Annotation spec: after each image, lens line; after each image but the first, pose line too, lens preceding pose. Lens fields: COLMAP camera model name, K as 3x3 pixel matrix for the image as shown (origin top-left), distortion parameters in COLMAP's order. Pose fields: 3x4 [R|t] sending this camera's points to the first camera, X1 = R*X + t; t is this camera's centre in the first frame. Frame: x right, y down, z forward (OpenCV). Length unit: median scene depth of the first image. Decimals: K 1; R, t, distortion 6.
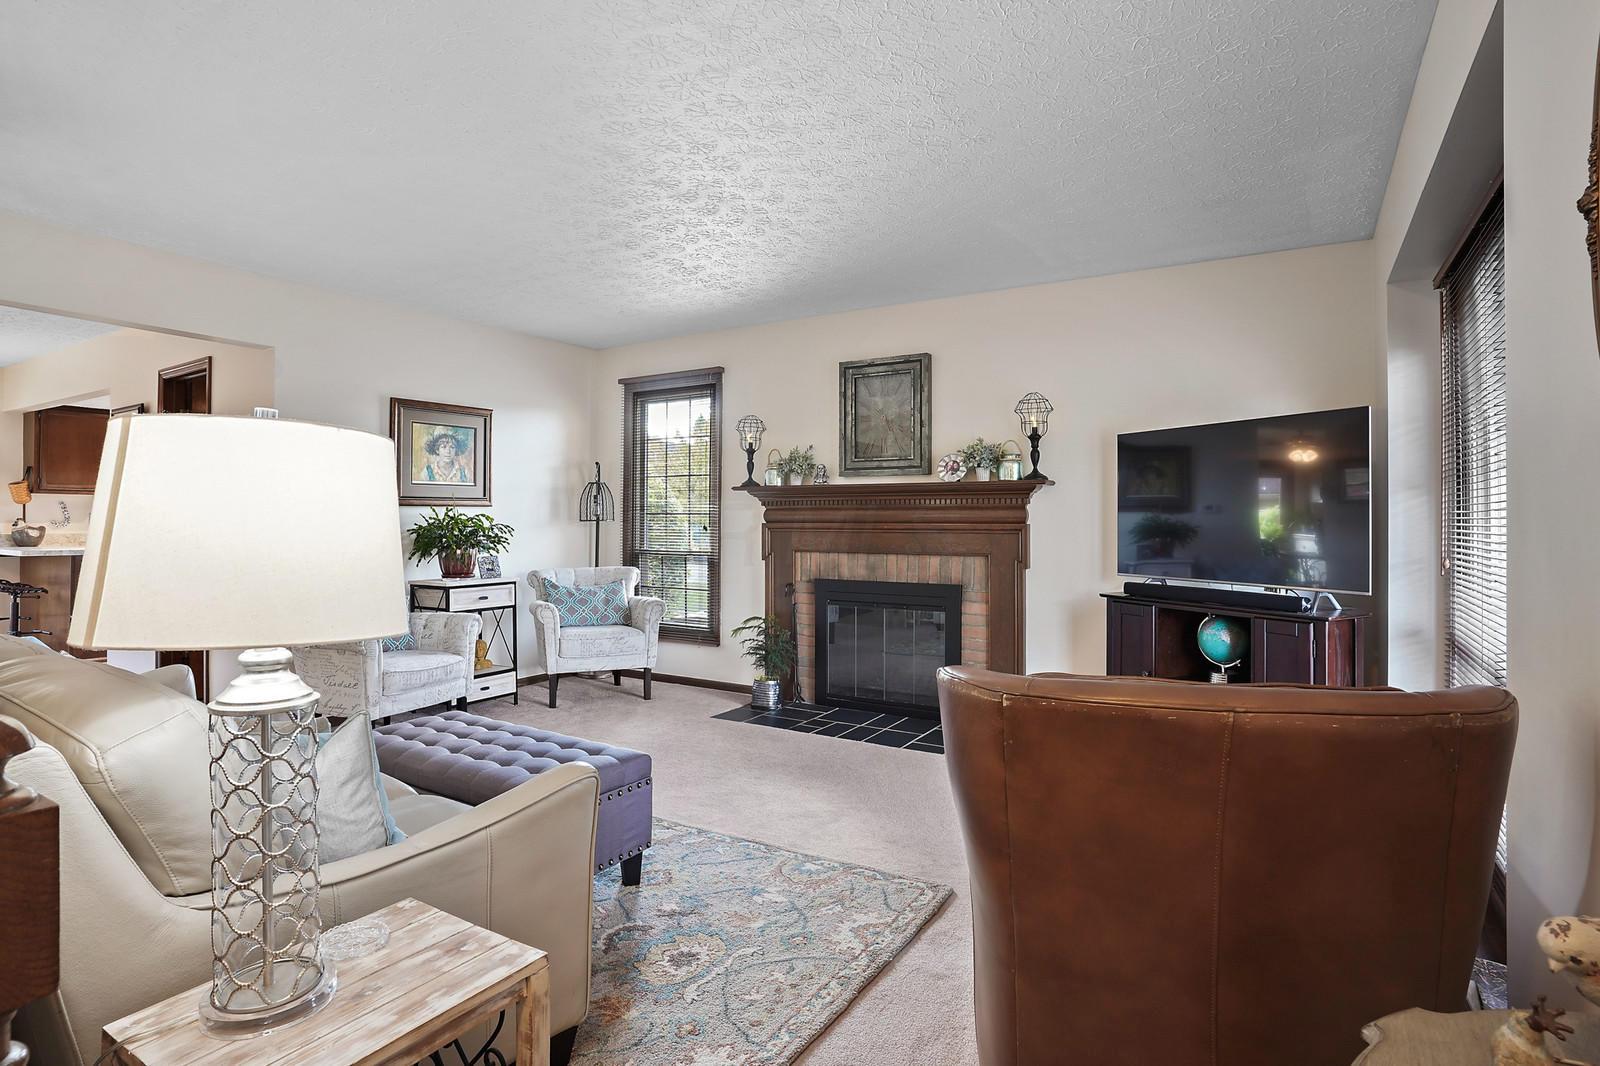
lens RADIAL K [[814.0, 0, 798.8], [0, 814.0, 531.4], [0, 0, 1]] dist [-0.081224, 0.043267]
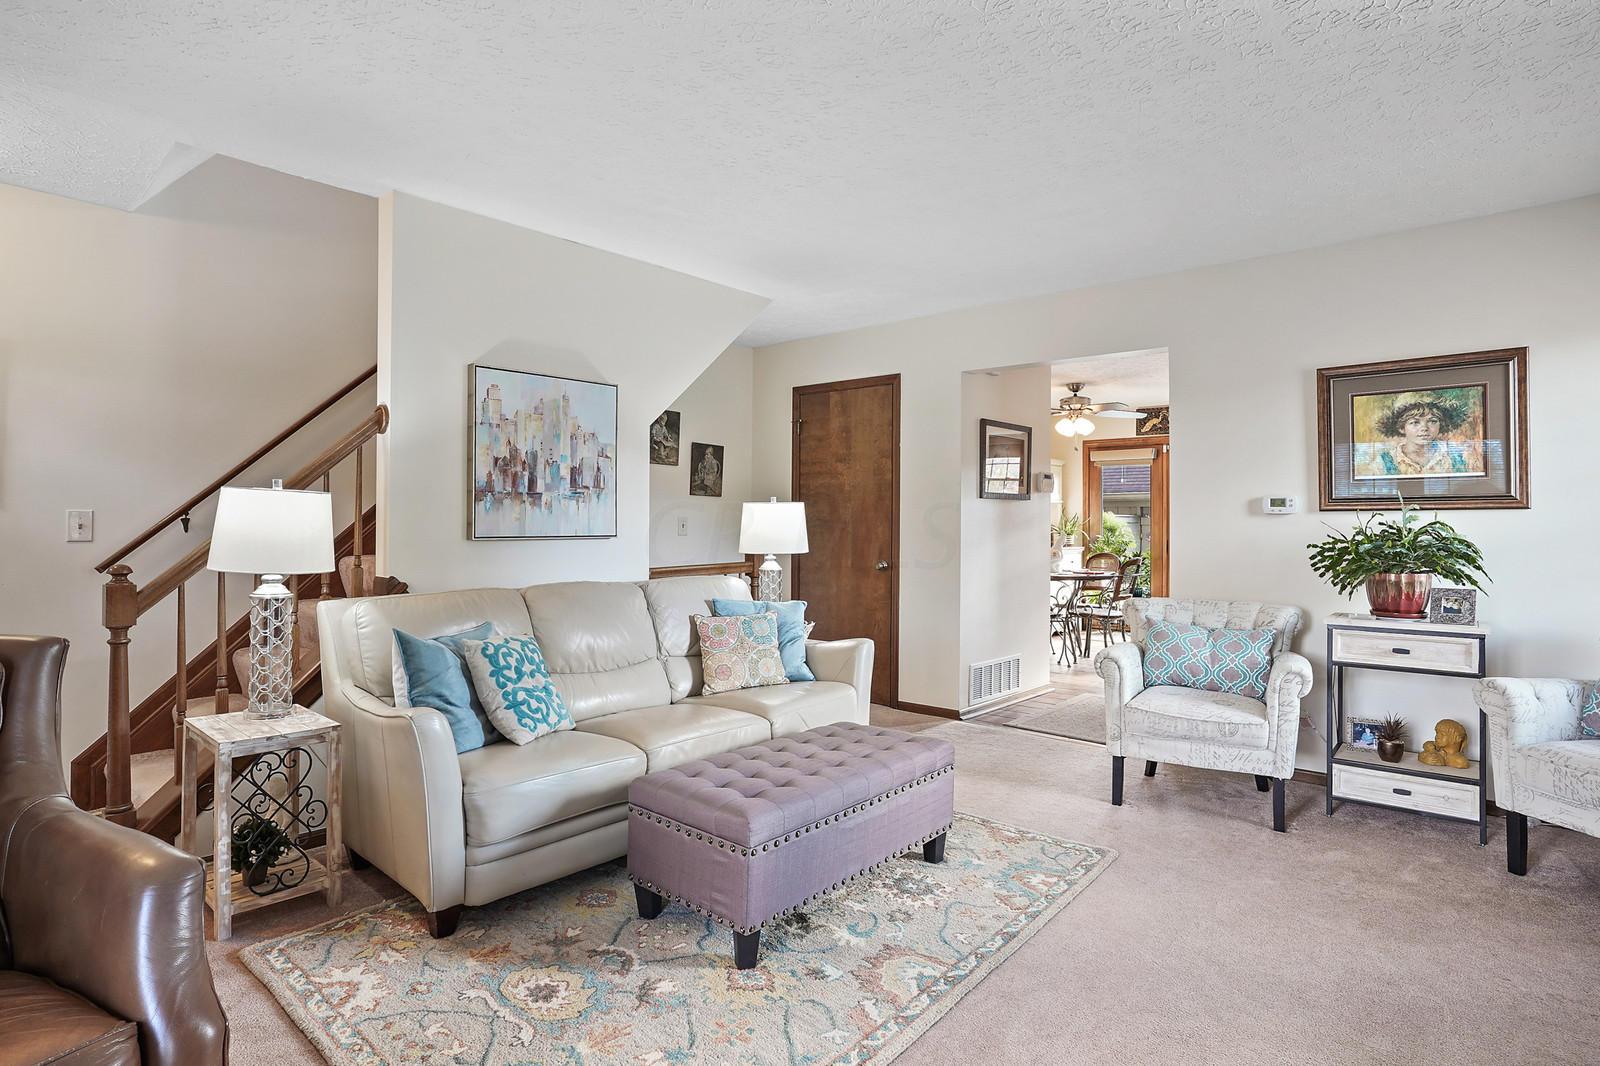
lens RADIAL K [[814.0, 0, 798.8], [0, 814.0, 531.4], [0, 0, 1]] dist [-0.081224, 0.043267]
pose [[-0.170567, 0.002090, -0.985344, 0.318846], [-0.014627, 0.999882, 0.004653, -0.009226], [0.985238, 0.015206, -0.170516, 0.633497]]
